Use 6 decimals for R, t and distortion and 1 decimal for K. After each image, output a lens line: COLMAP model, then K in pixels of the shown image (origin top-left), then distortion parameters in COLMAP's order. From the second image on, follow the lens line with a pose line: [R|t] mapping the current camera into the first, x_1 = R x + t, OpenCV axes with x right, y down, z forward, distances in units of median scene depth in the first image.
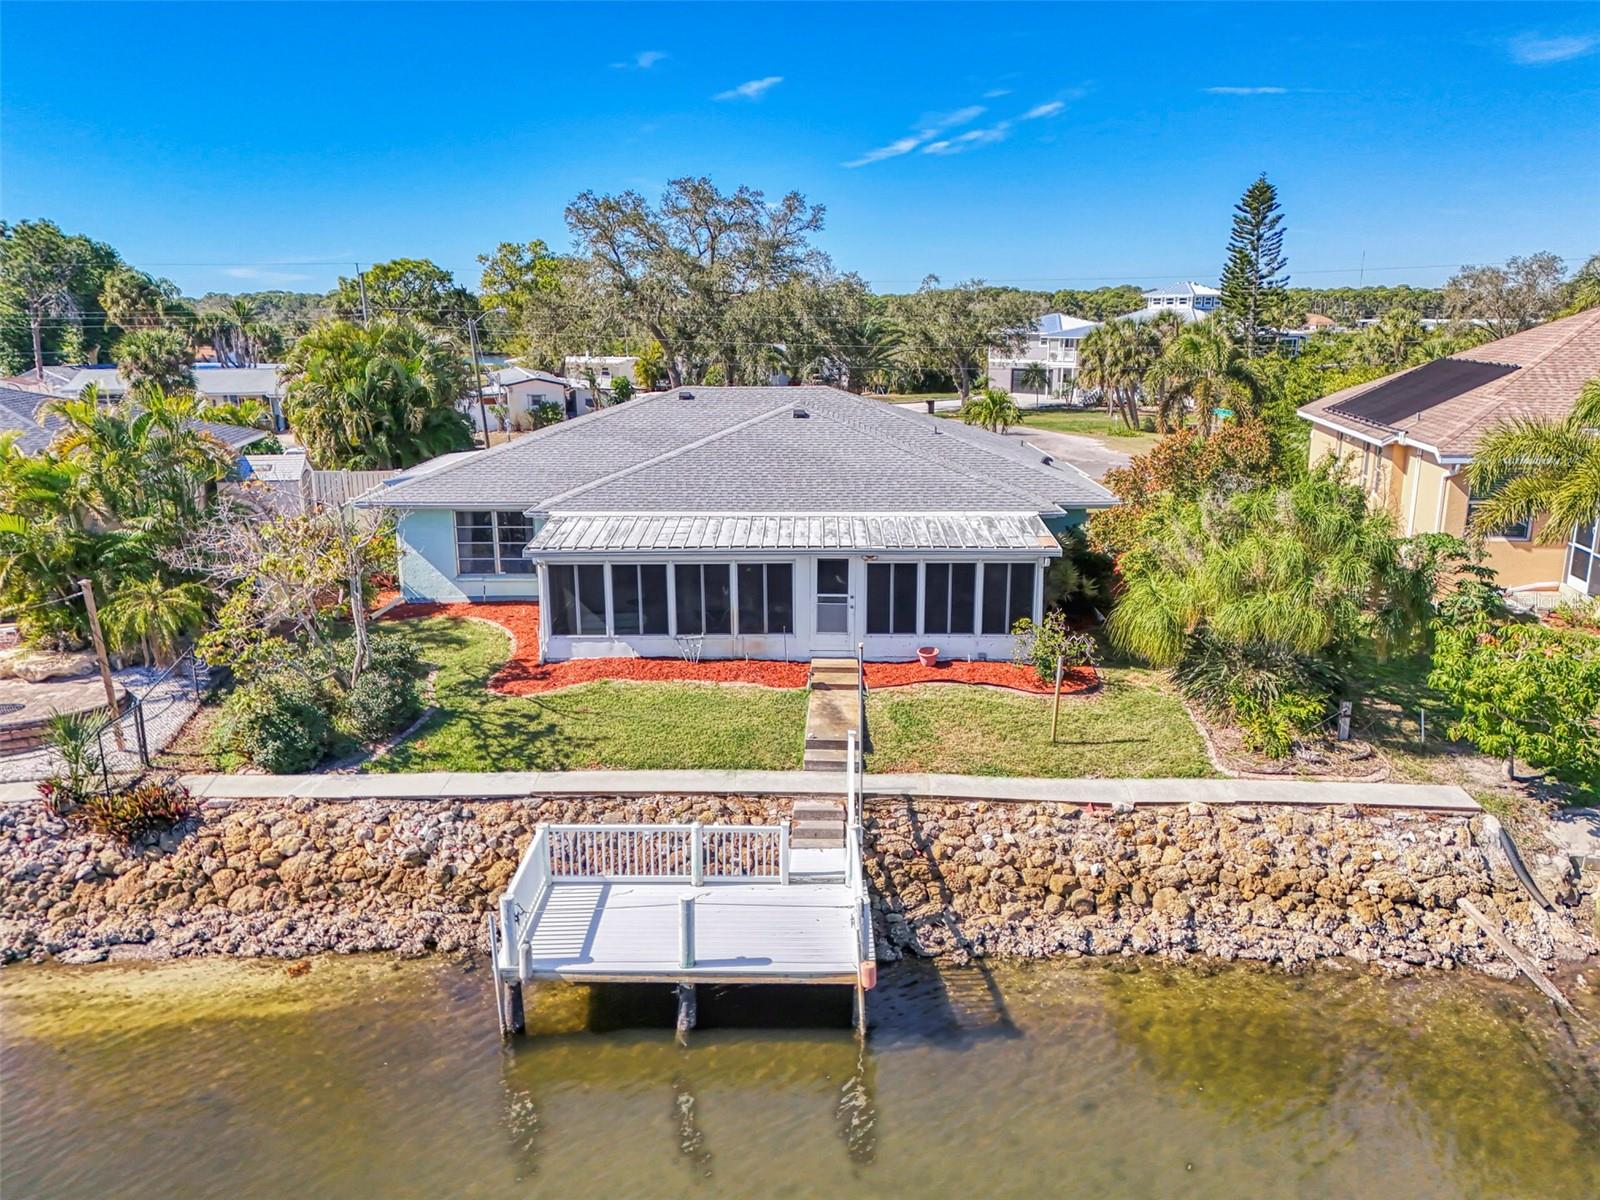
lens RADIAL K [[1131.9, 0, 800.0], [0, 1131.9, 600.0], [0, 0, 1]] dist [0.051744, -0.047509]
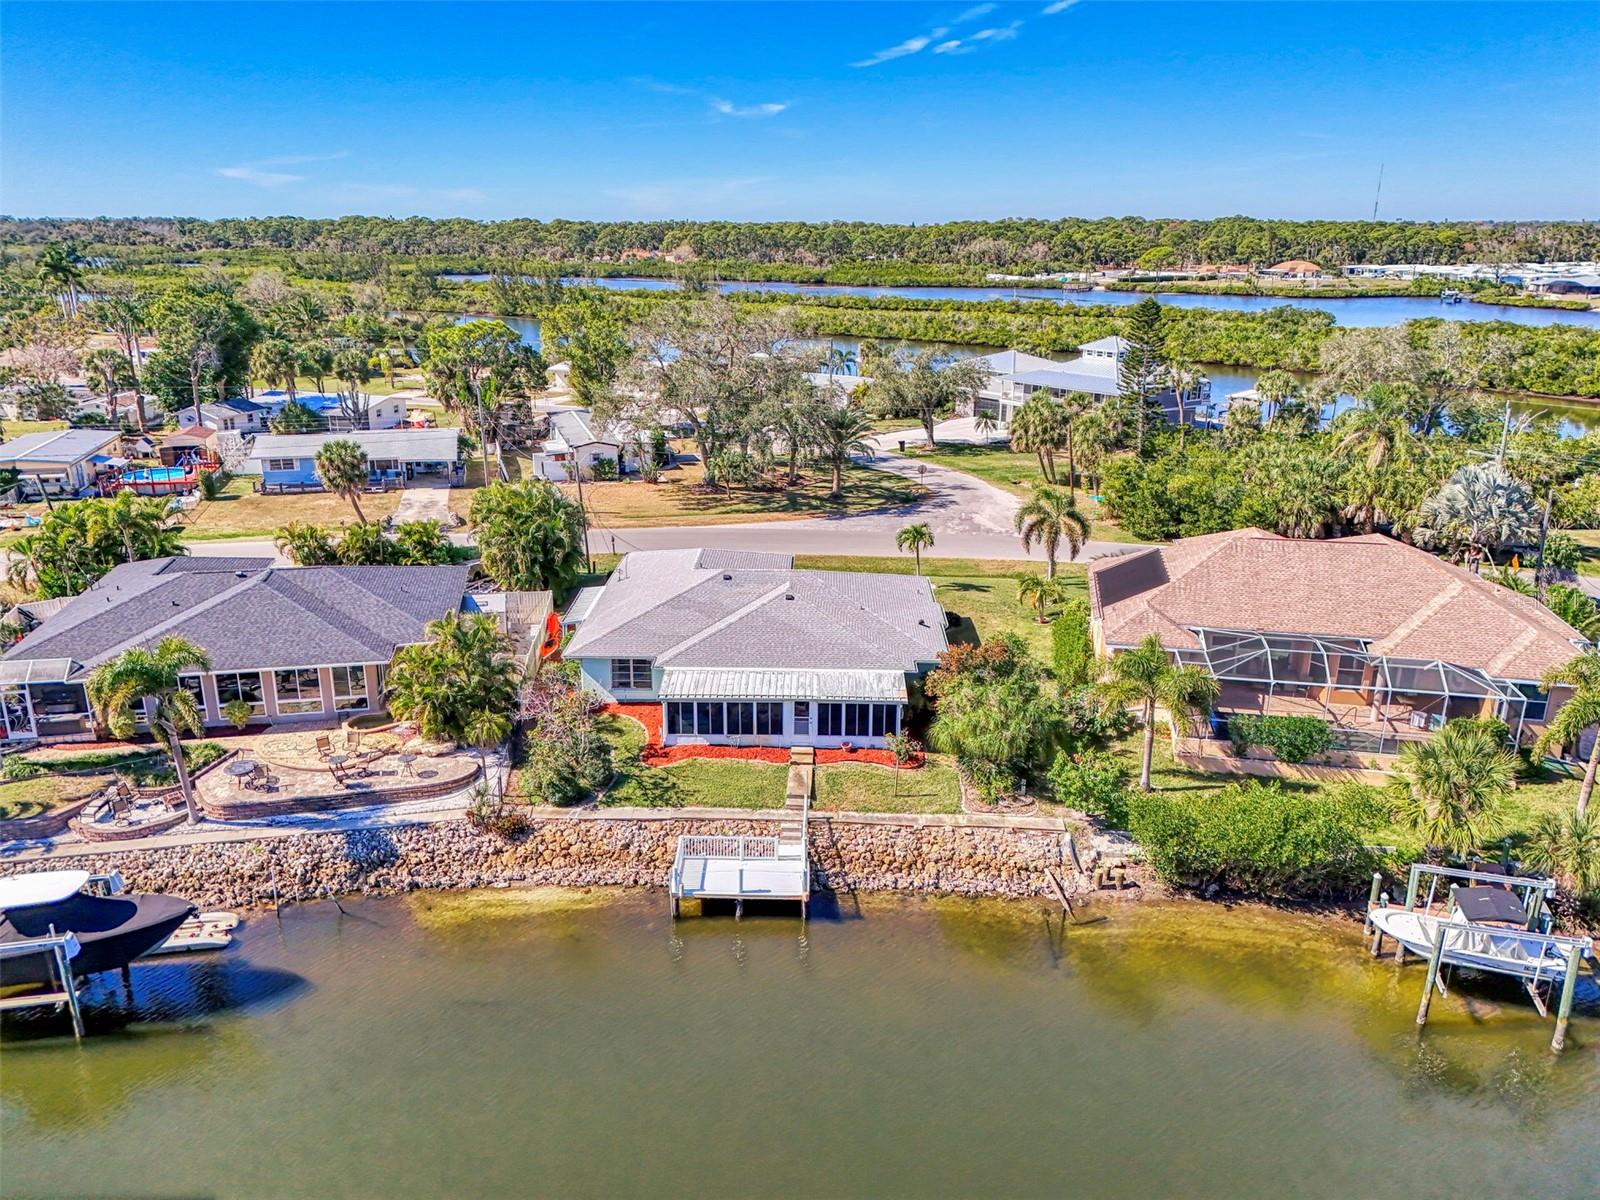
lens RADIAL K [[1127.8, 0, 805.7], [0, 1127.8, 577.1], [0, 0, 1]] dist [0.077650, -0.107237]
pose [[0.999914, 0.012475, 0.003958, 0.029402], [-0.012666, 0.998536, 0.052588, -0.448314], [-0.003297, -0.052634, 0.998608, -1.298560]]
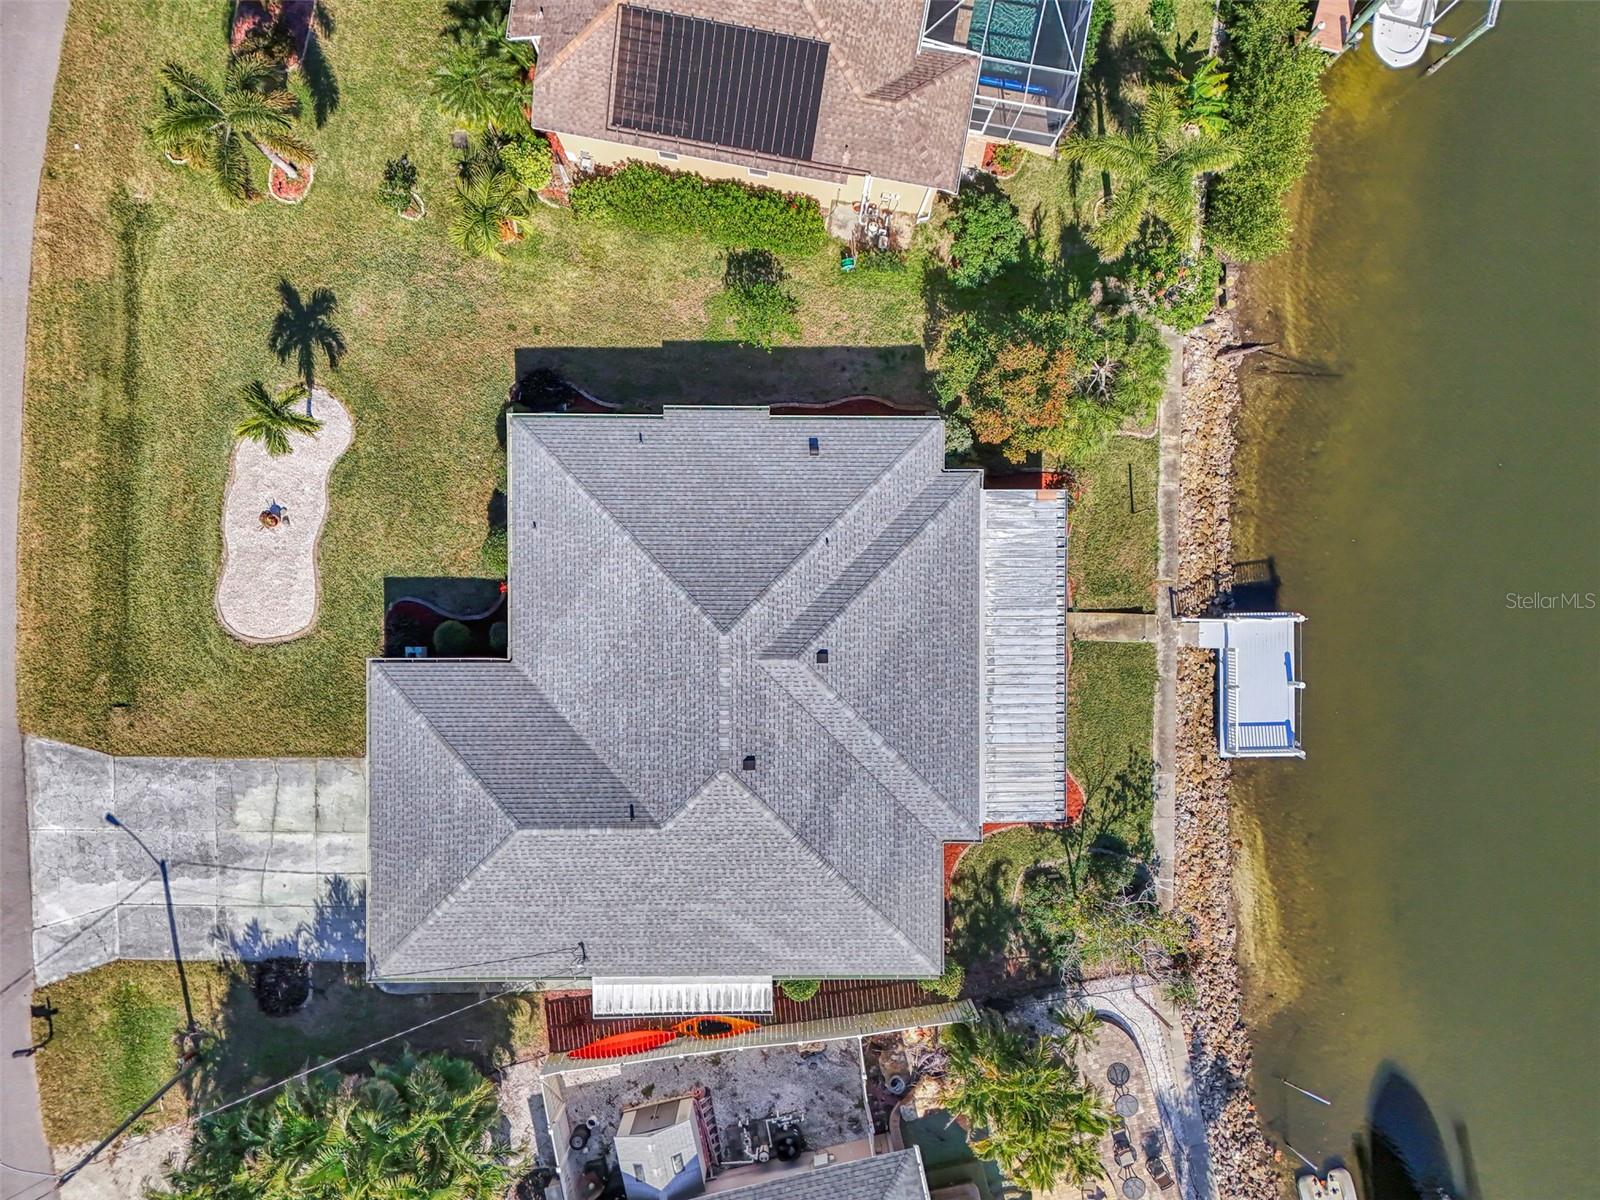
lens RADIAL K [[1131.9, 0, 800.0], [0, 1131.9, 600.0], [0, 0, 1]] dist [0.051744, -0.047509]
pose [[-0.014442, -0.999881, -0.005391, 0.098913], [0.253215, -0.008873, 0.967369, -1.967982], [-0.967302, 0.012606, 0.253313, 1.102832]]
